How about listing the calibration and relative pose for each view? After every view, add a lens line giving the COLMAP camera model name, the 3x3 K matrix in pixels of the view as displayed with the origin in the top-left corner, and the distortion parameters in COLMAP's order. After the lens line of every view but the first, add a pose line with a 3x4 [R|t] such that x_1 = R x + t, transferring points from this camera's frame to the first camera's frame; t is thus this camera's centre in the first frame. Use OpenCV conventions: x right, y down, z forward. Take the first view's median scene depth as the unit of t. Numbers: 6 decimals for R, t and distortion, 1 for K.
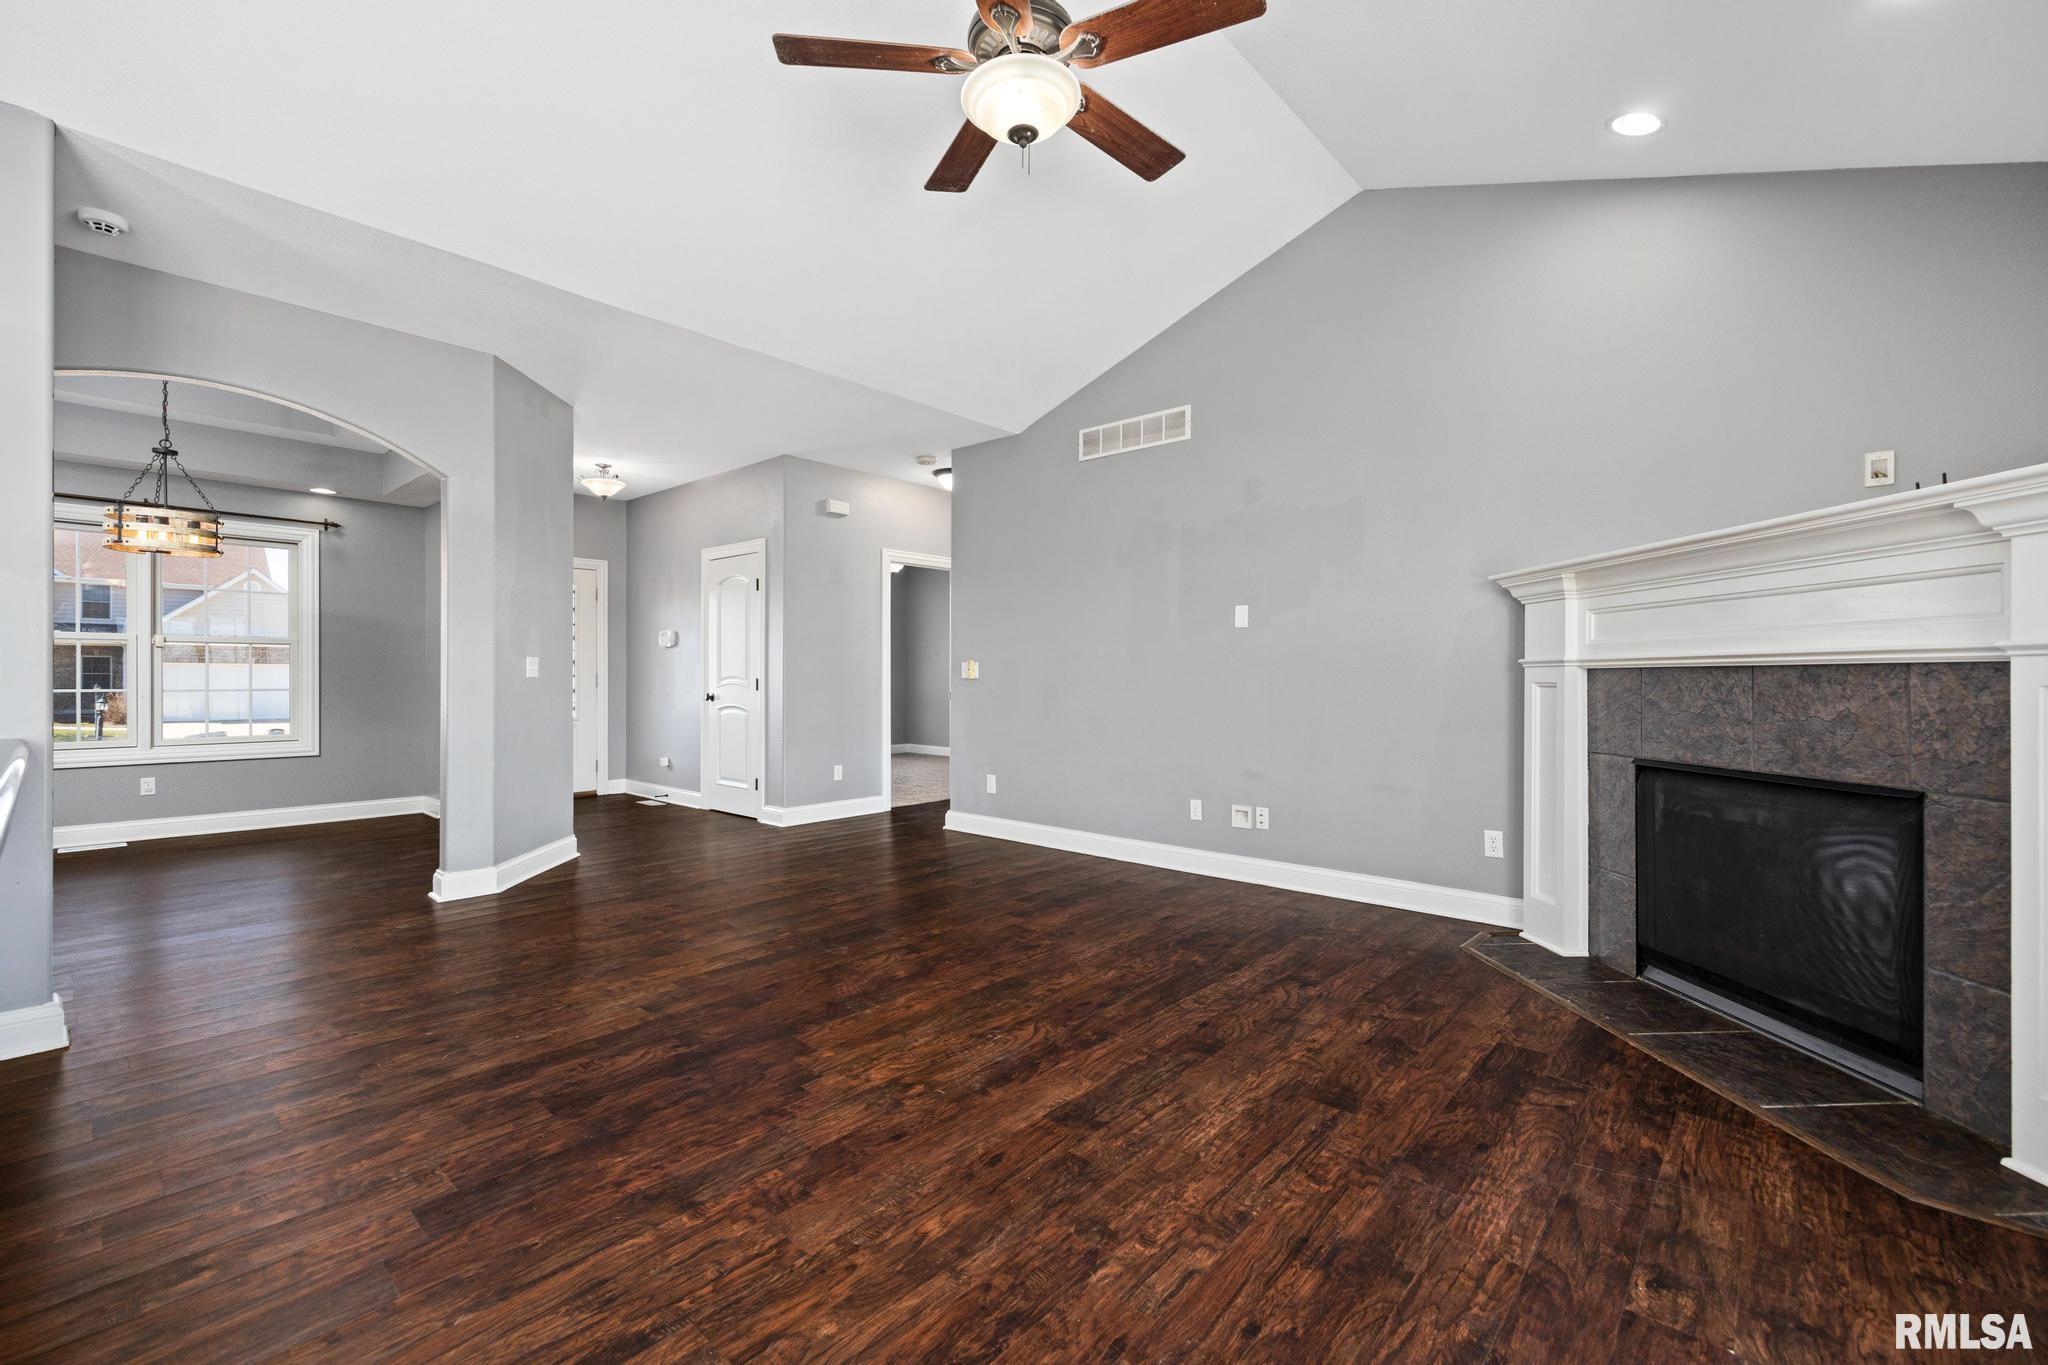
lens RADIAL K [[867.4, 0, 1058.0], [0, 867.4, 679.2], [0, 0, 1]] dist [0.015216, -0.006483]
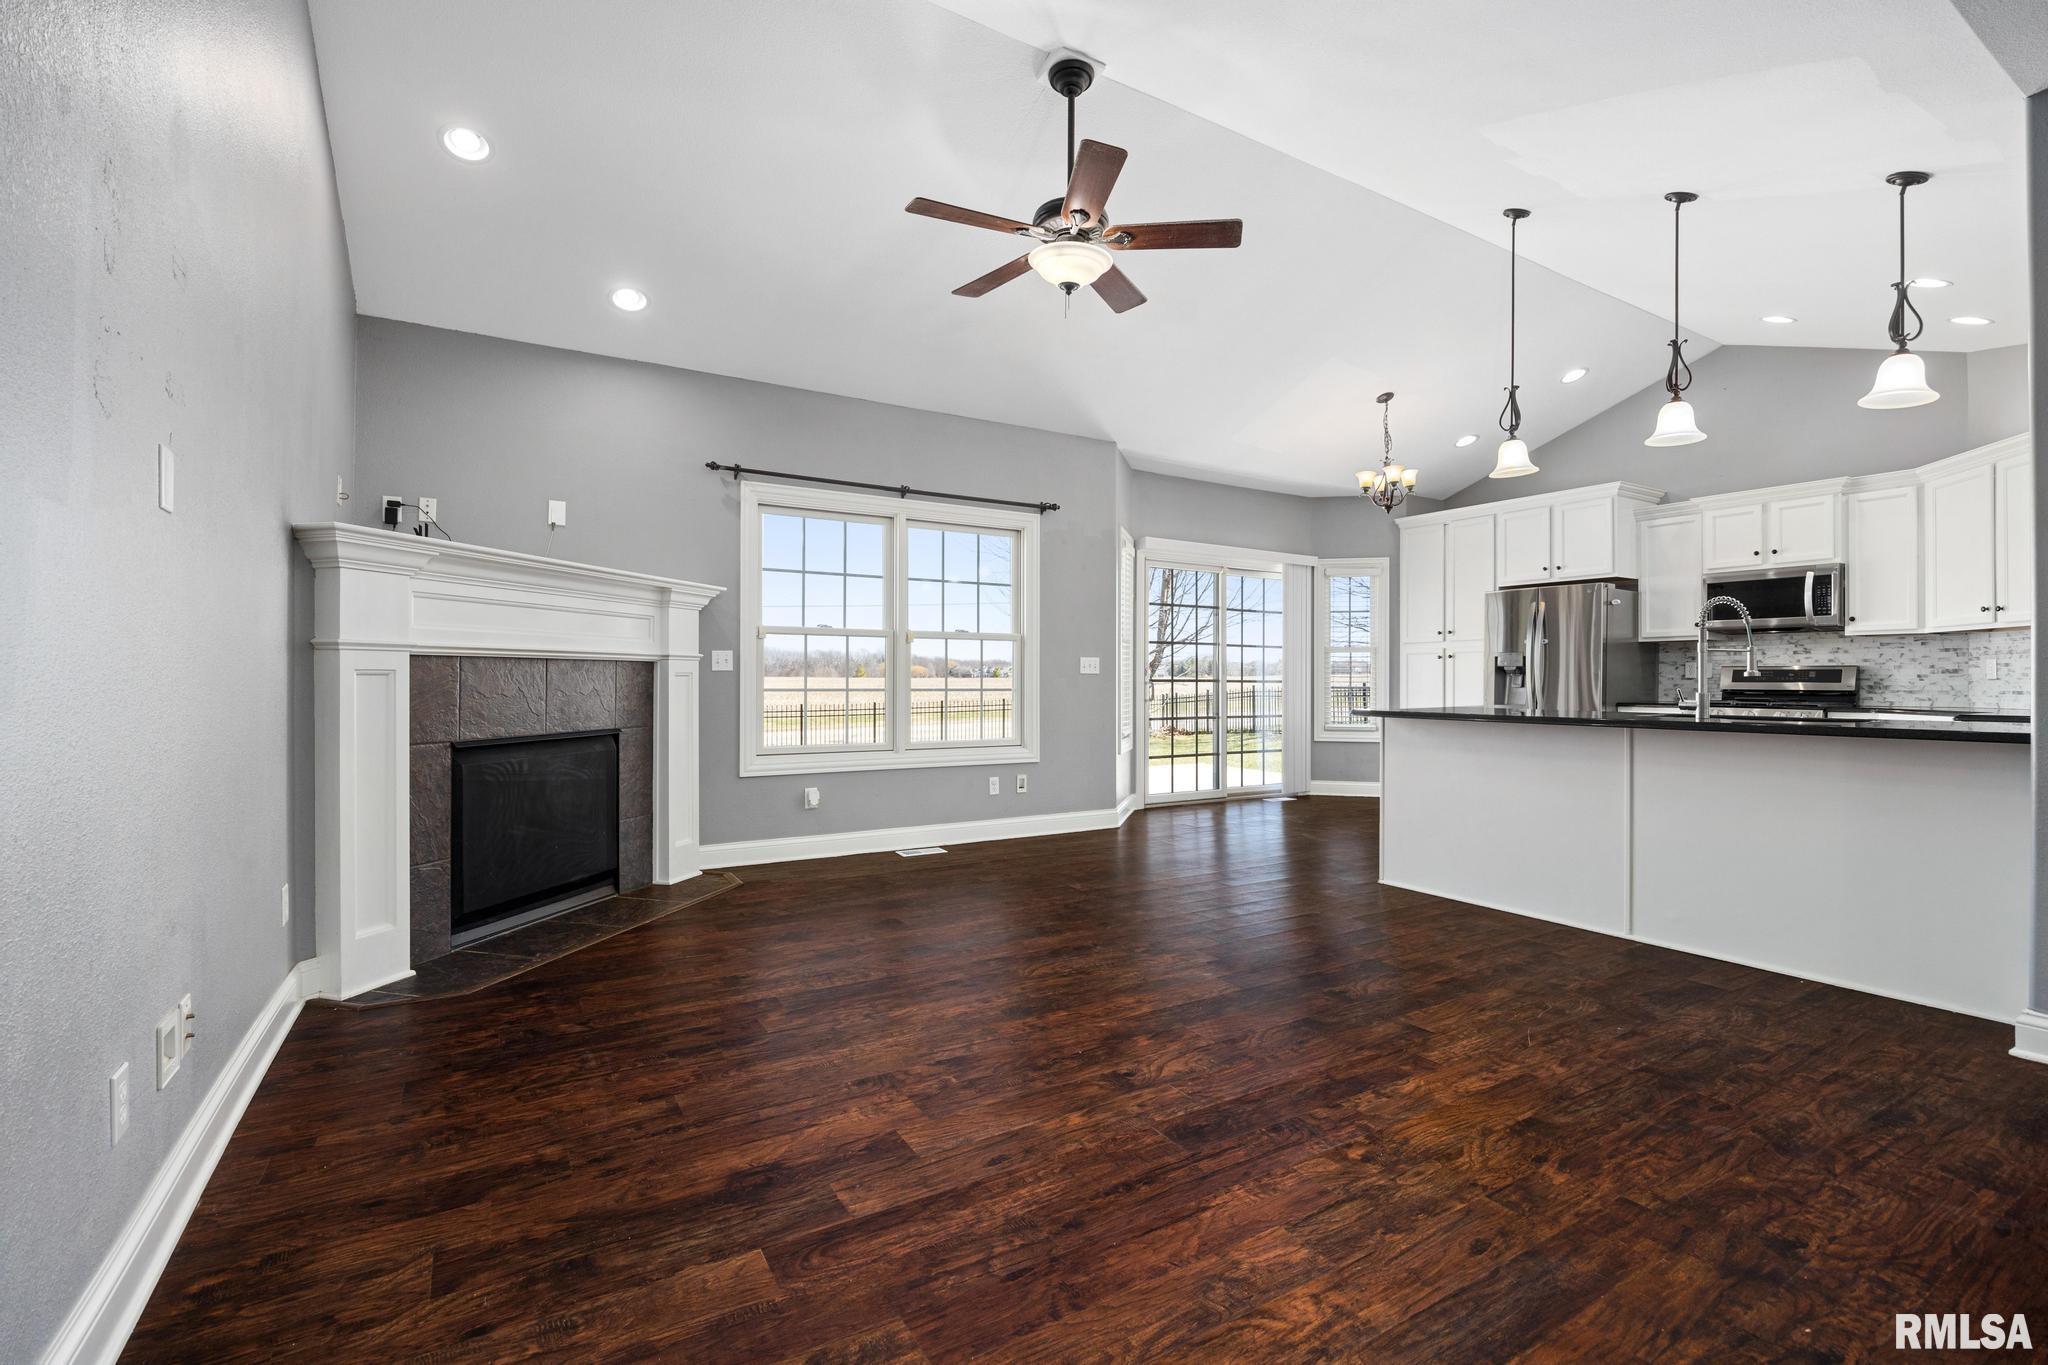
lens RADIAL K [[903.4, 0, 1041.3], [0, 903.4, 683.2], [0, 0, 1]] dist [-0.014823, 0.000789]
pose [[-0.948997, -0.005556, 0.315236, -0.391716], [-0.004257, 0.999979, 0.004808, 0.013270], [-0.315257, 0.003221, -0.949001, 2.028256]]
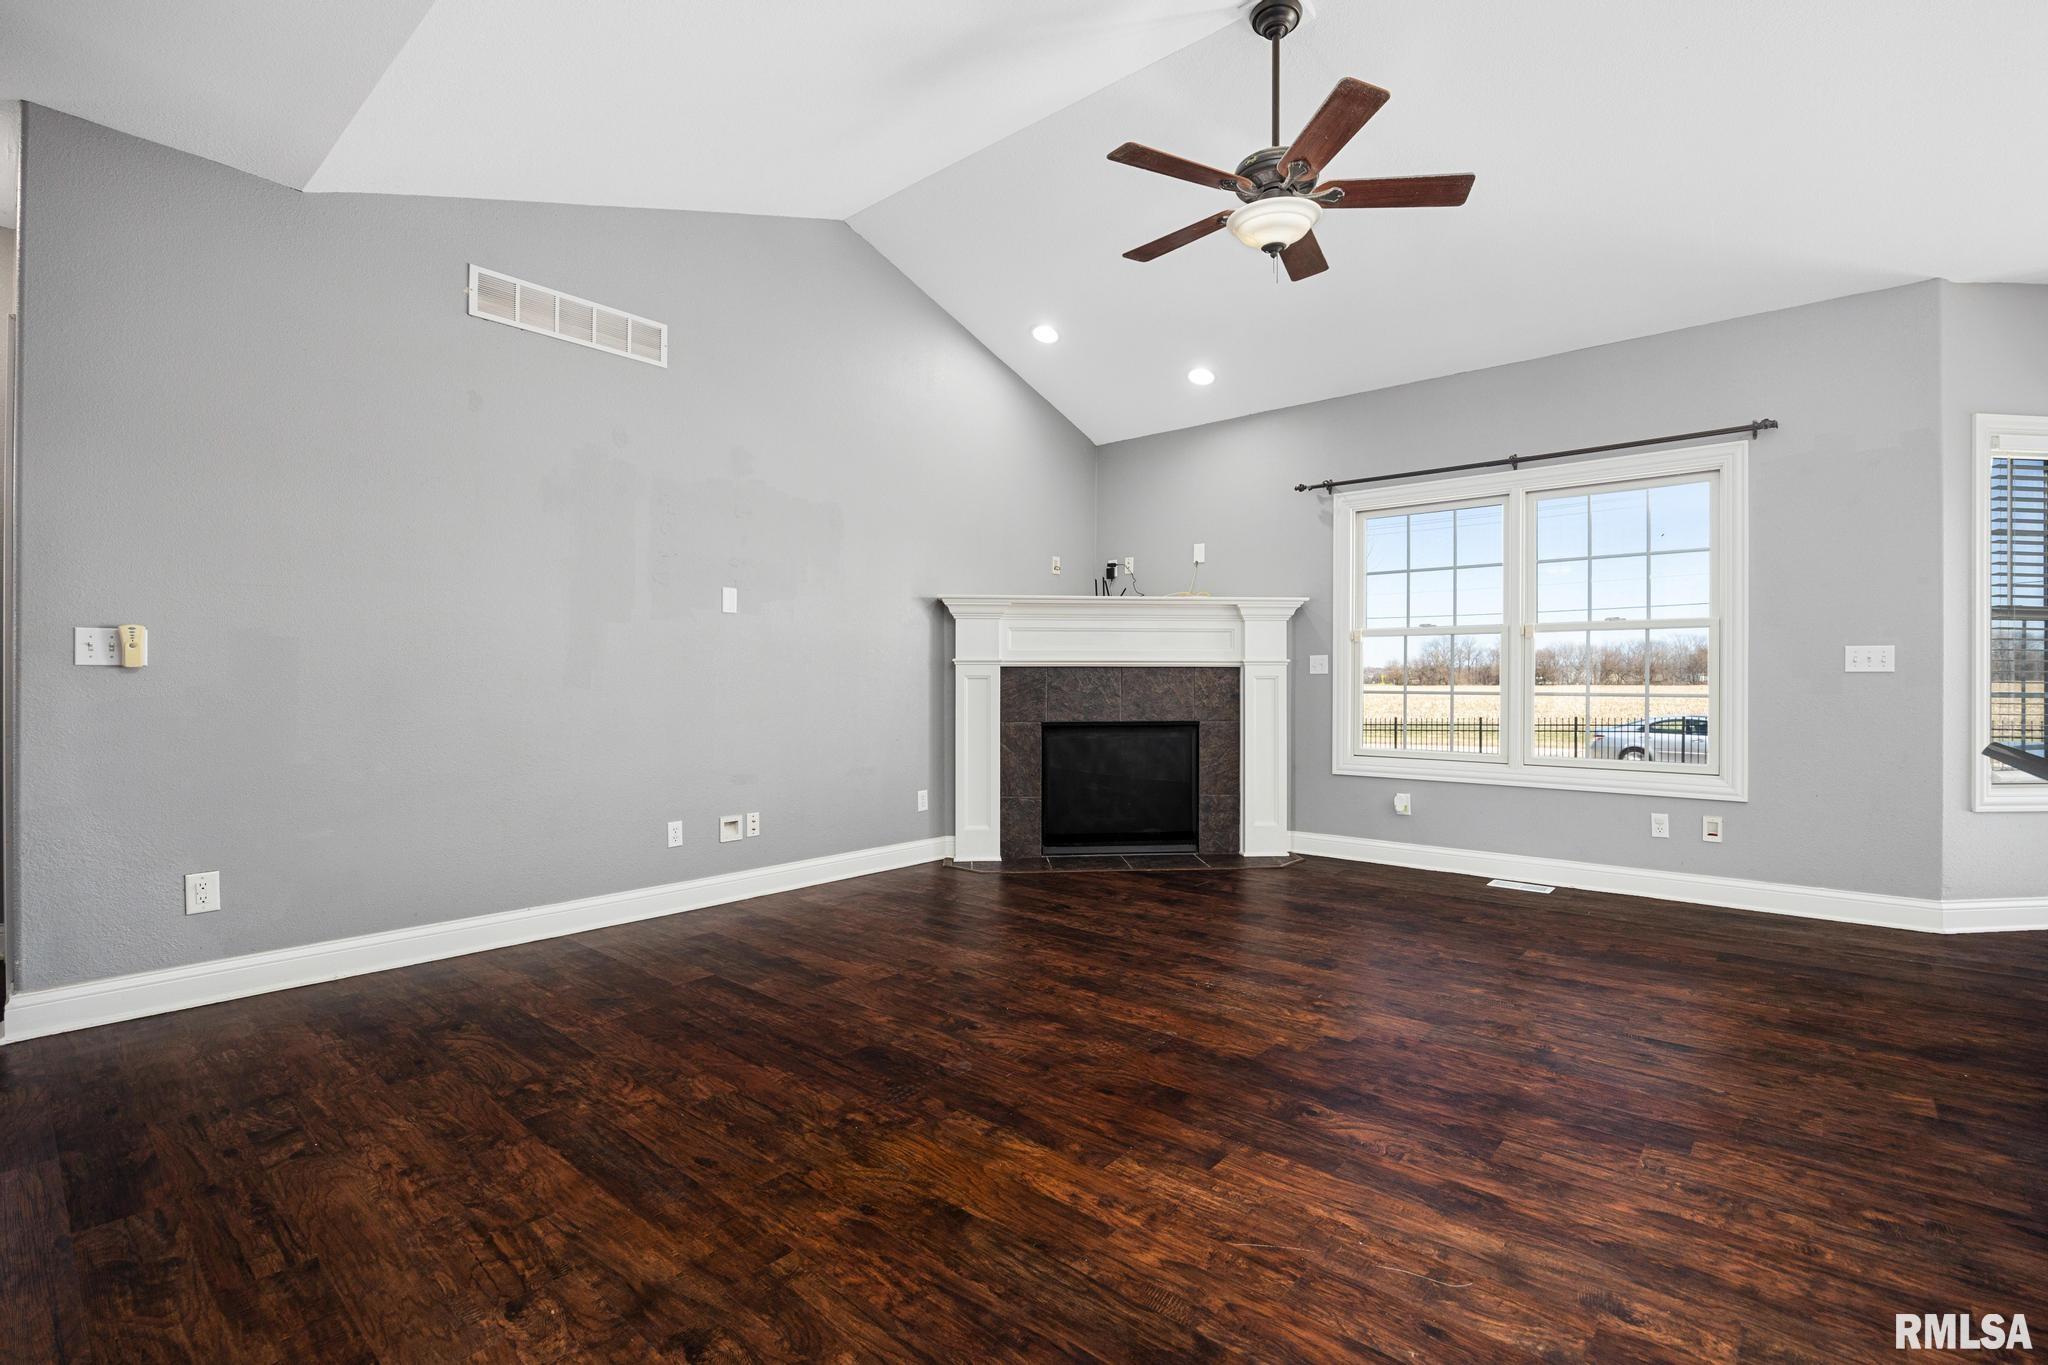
lens RADIAL K [[903.4, 0, 1041.3], [0, 903.4, 683.2], [0, 0, 1]] dist [-0.014823, 0.000789]
pose [[-0.007144, -0.004307, 0.999965, -1.160148], [-0.000795, 0.999990, 0.004301, 0.012199], [-0.999974, -0.000764, -0.007147, 1.143778]]
